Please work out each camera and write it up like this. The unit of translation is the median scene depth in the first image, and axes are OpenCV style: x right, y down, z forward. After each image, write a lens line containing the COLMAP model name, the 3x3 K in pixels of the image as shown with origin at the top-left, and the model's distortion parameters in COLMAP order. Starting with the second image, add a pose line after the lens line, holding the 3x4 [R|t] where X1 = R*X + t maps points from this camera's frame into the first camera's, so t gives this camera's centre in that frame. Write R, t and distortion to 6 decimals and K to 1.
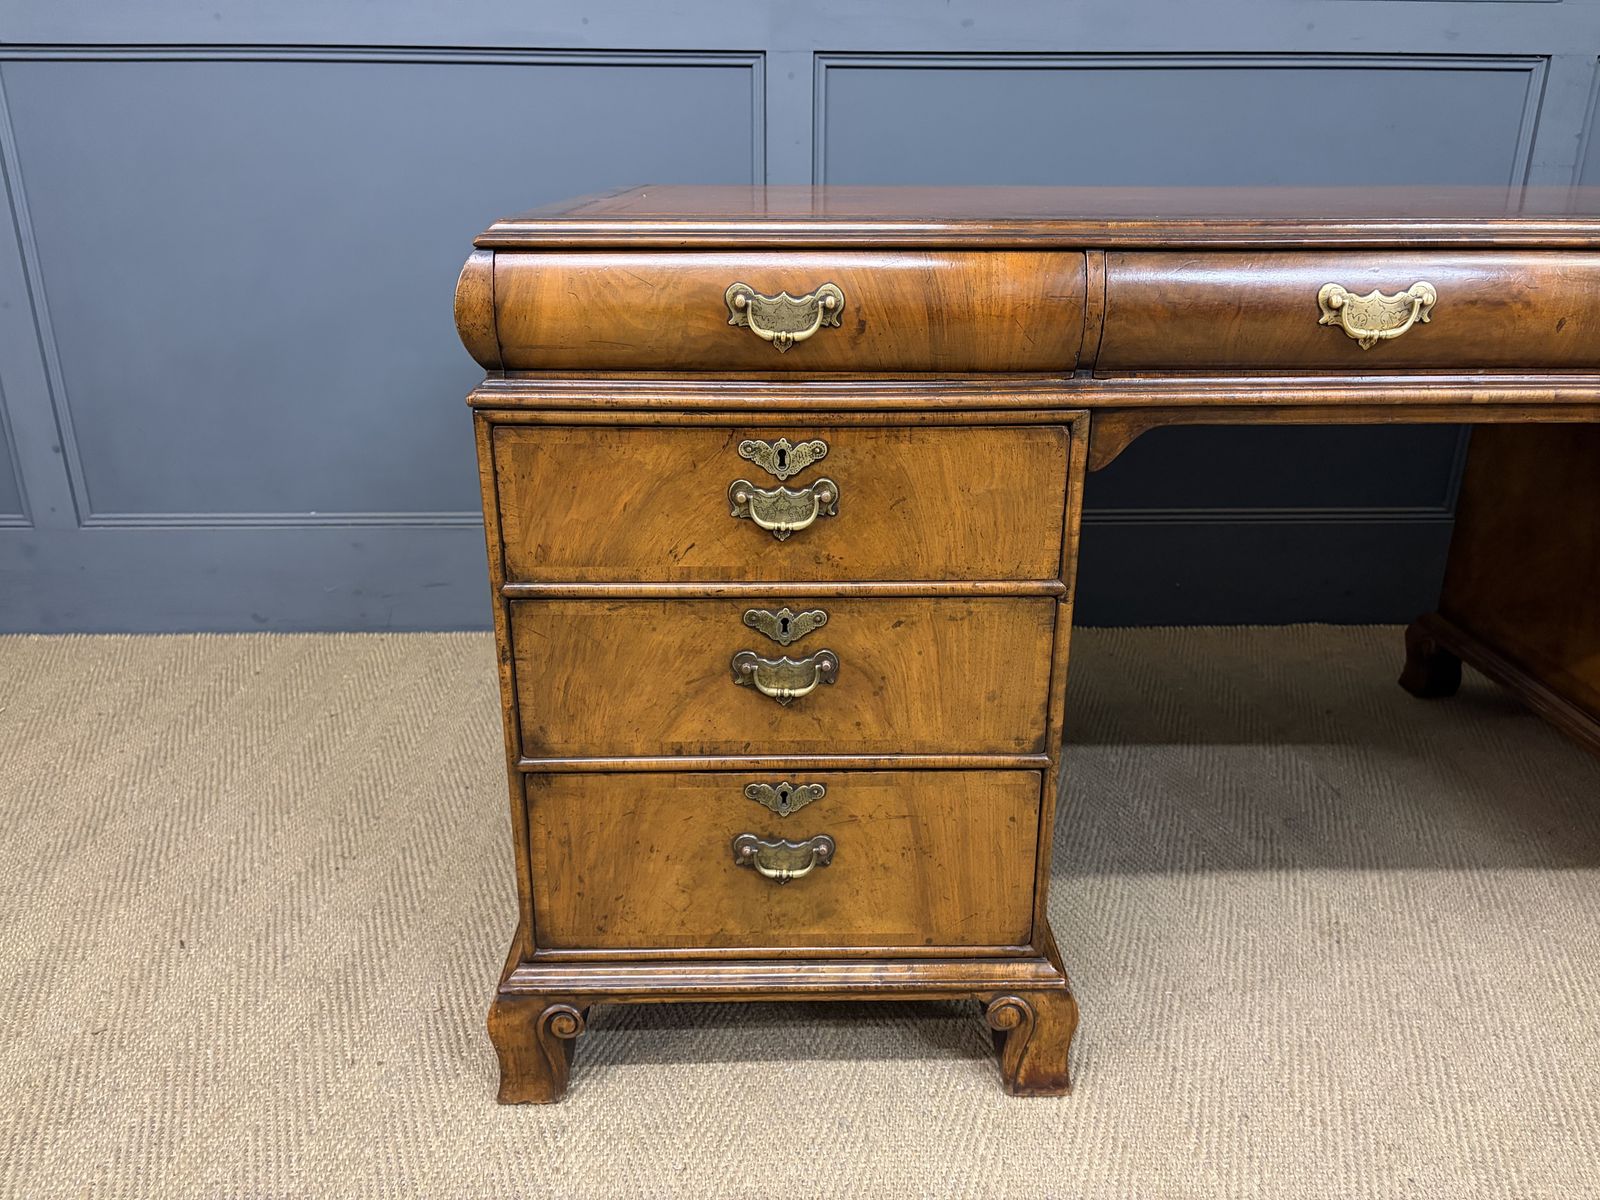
lens RADIAL K [[1207.3, 0, 800.0], [0, 1207.3, 604.2], [0, 0, 1]] dist [0.134340, -0.325037]
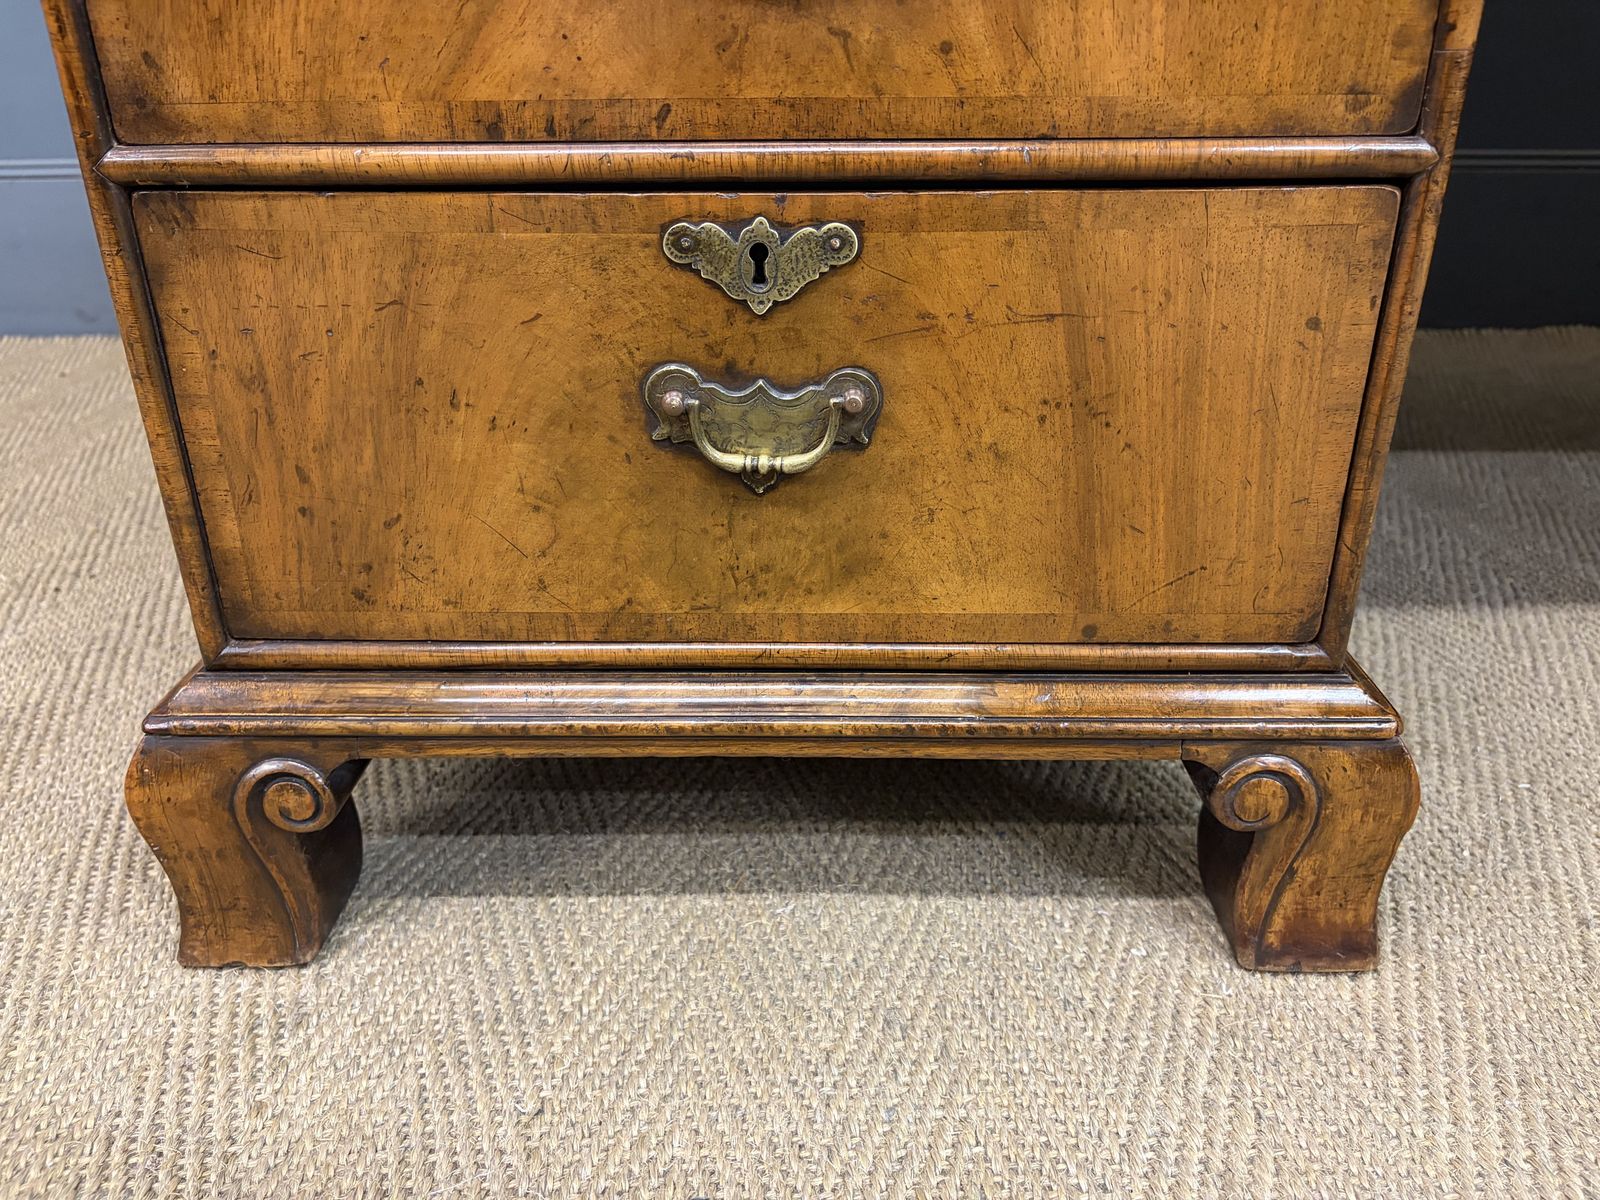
lens RADIAL K [[1221.4, 0, 800.0], [0, 1221.4, 600.0], [0, 0, 1]] dist [0.059282, -0.096533]
pose [[0.999219, 0.007123, -0.038879, 0.018121], [-0.003817, 0.996421, 0.084449, 0.245044], [0.039341, -0.084234, 0.995669, 0.592849]]
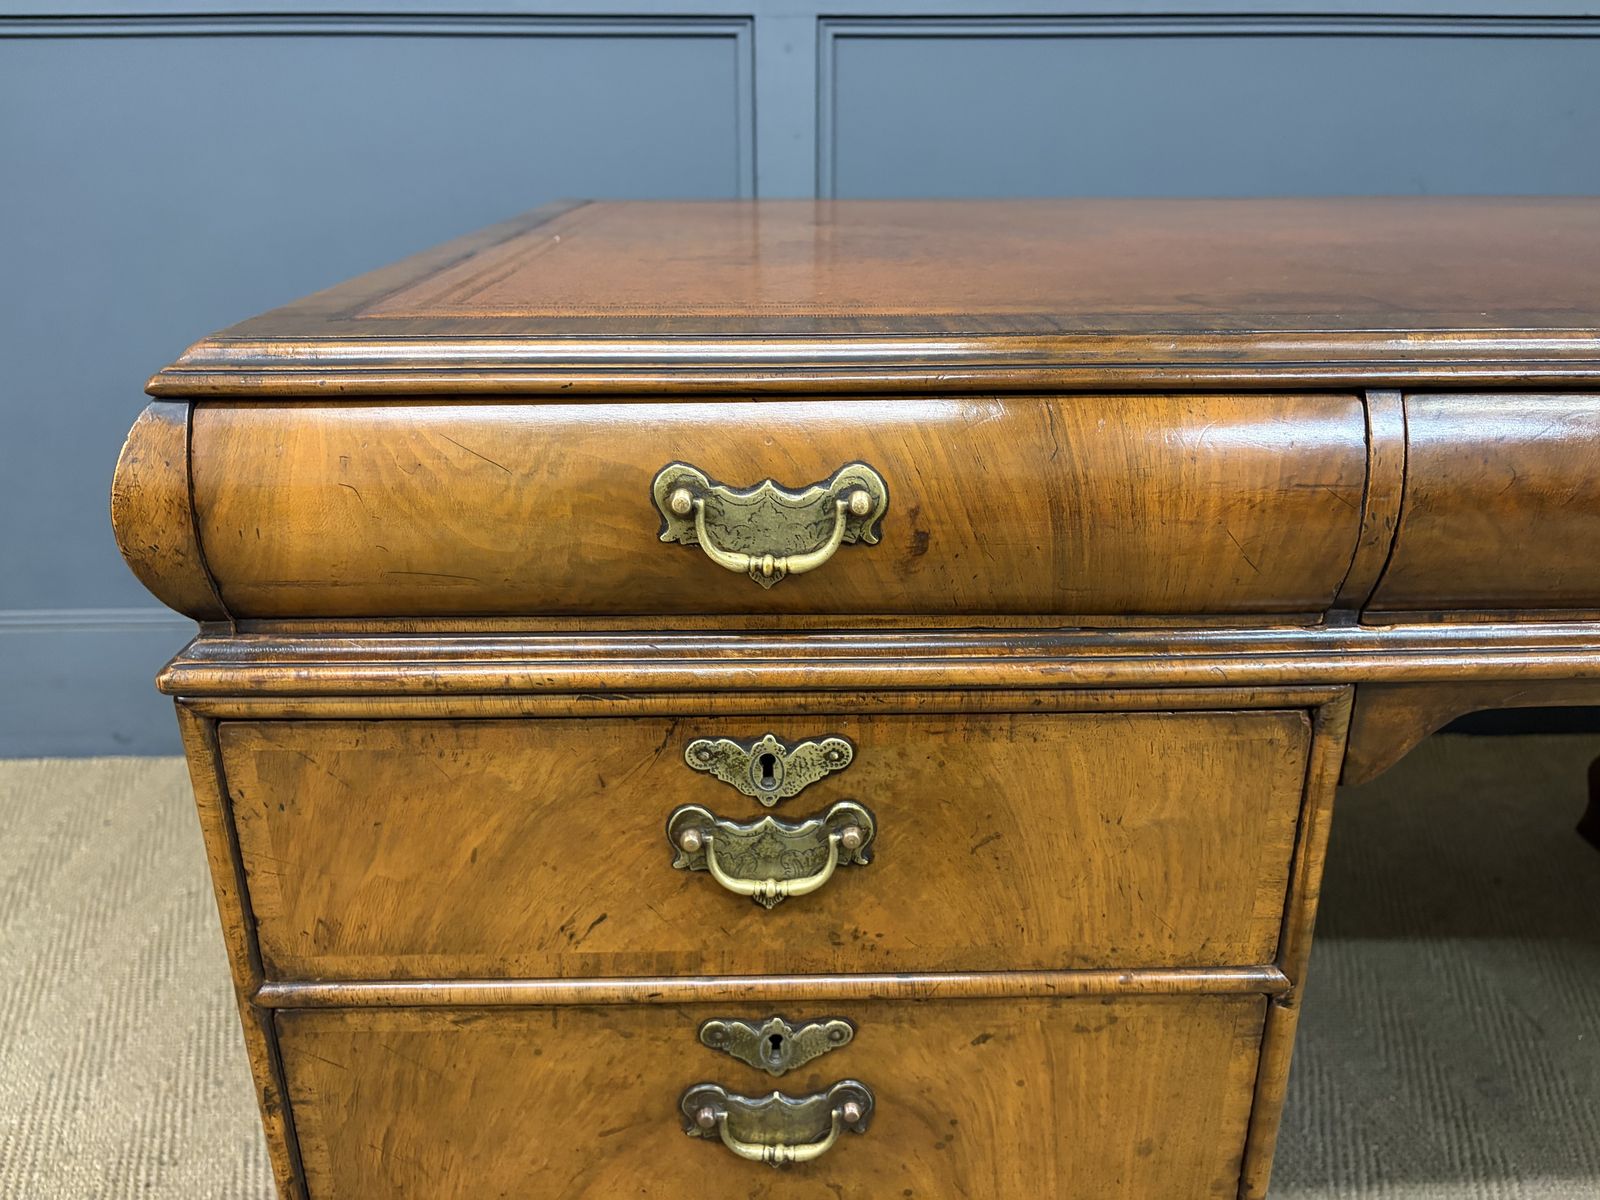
lens RADIAL K [[1235.8, 0, 798.2], [0, 1235.8, 593.0], [0, 0, 1]] dist [0.004734, -0.009744]
pose [[0.999979, -0.005030, -0.004185, 0.001007], [0.005066, 0.999949, 0.008703, -0.187210], [0.004141, -0.008724, 0.999953, 0.428001]]
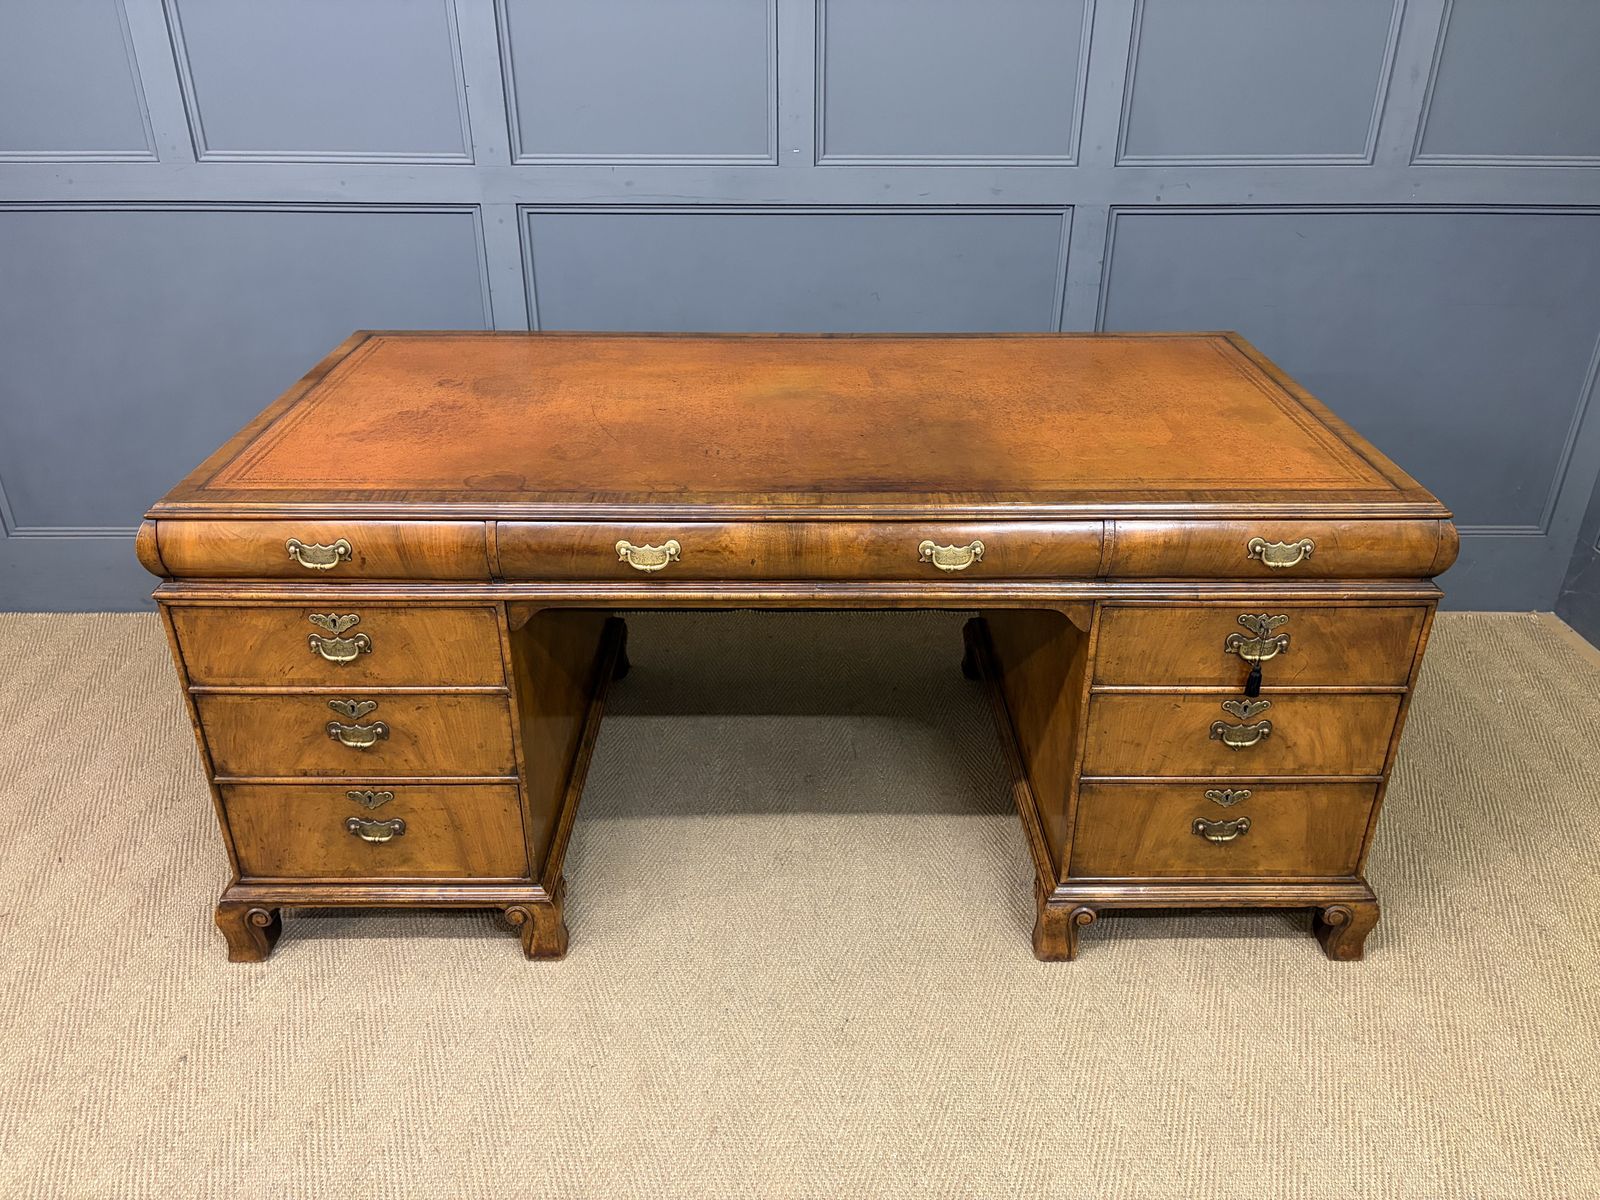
lens RADIAL K [[1215.8, 0, 800.0], [0, 1215.8, 600.0], [0, 0, 1]] dist [0.022142, -0.009832]
pose [[0.999848, 0.008955, -0.014938, 0.641737], [-0.006964, 0.991703, 0.128360, -0.359839], [0.015964, -0.128237, 0.991615, -0.701503]]
